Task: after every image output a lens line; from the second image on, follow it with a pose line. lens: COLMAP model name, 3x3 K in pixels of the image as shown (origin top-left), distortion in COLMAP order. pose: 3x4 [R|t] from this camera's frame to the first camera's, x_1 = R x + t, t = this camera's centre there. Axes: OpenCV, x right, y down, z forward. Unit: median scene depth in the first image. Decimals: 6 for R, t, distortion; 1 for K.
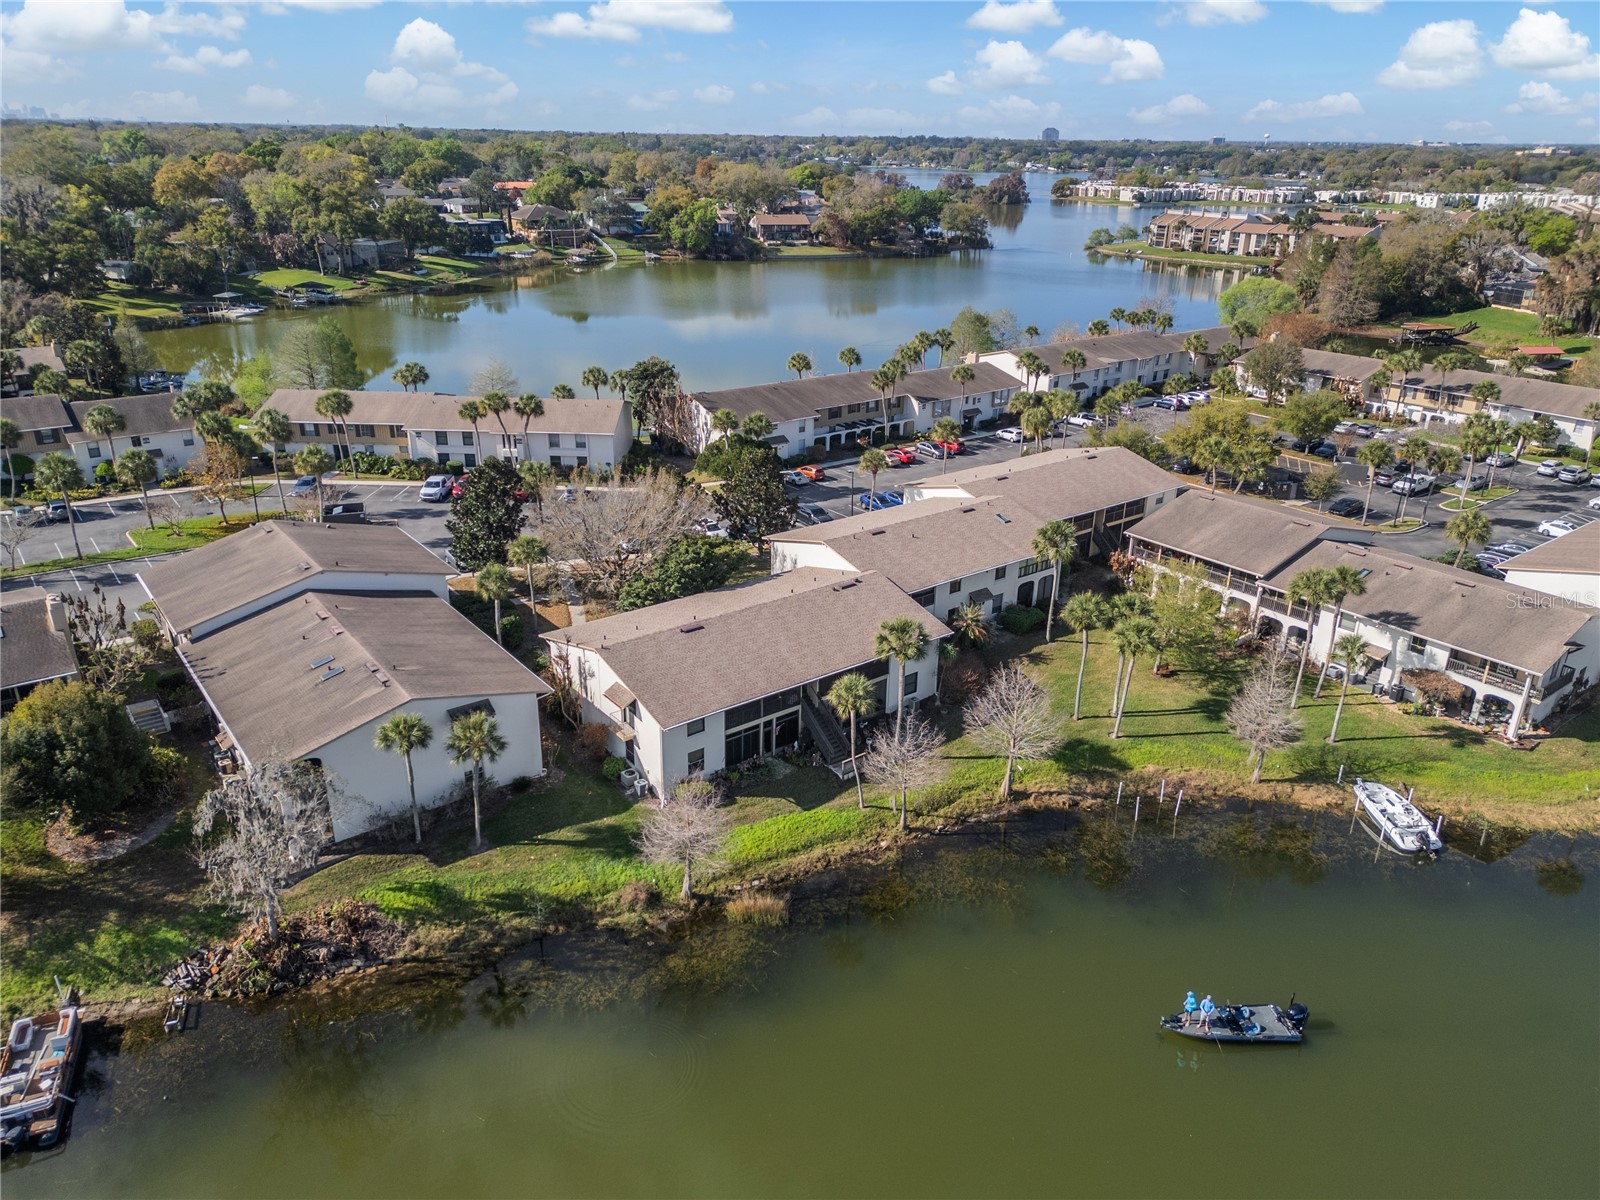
lens RADIAL K [[1120.9, 0, 811.3], [0, 1120.9, 593.9], [0, 0, 1]] dist [0.061161, -0.049039]
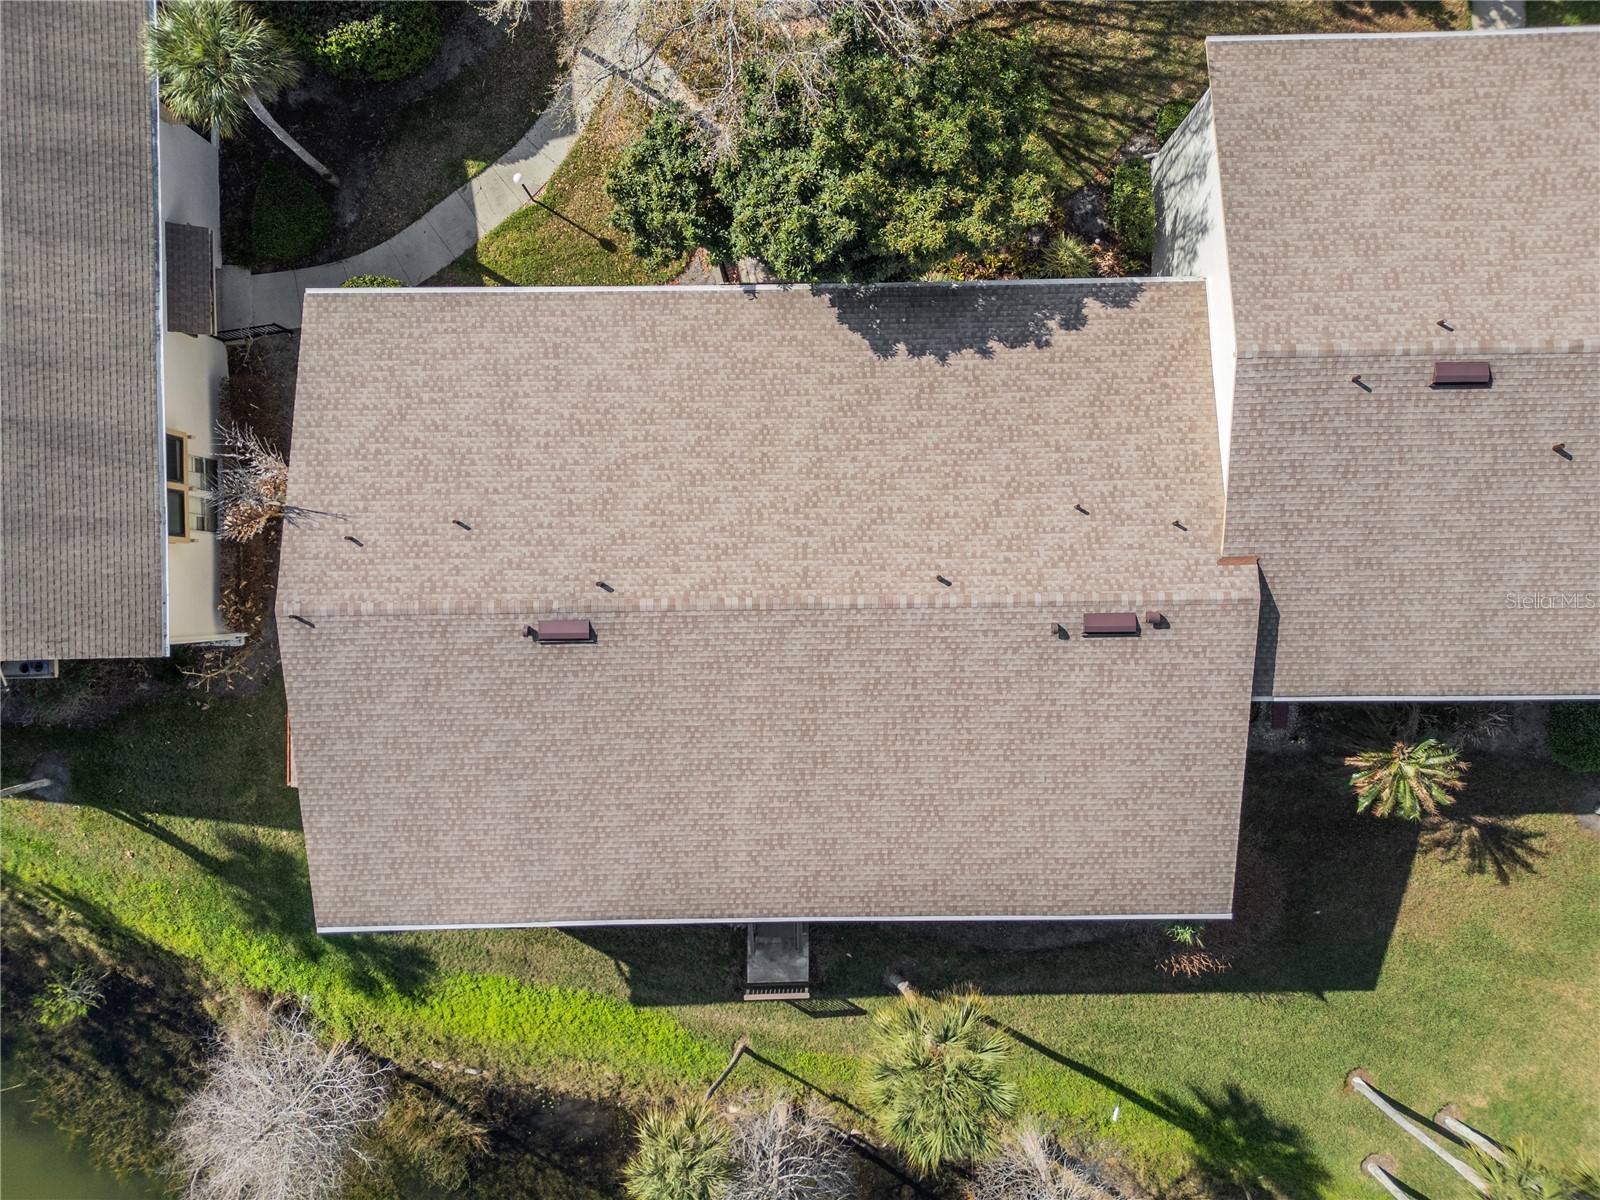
lens RADIAL K [[1120.9, 0, 806.5], [0, 1120.9, 600.8], [0, 0, 1]] dist [0.061161, -0.049039]
pose [[0.795416, 0.605863, -0.015620, -0.021231], [-0.212330, 0.302715, 0.929128, -0.164349], [0.567652, -0.735727, 0.369427, 0.454413]]
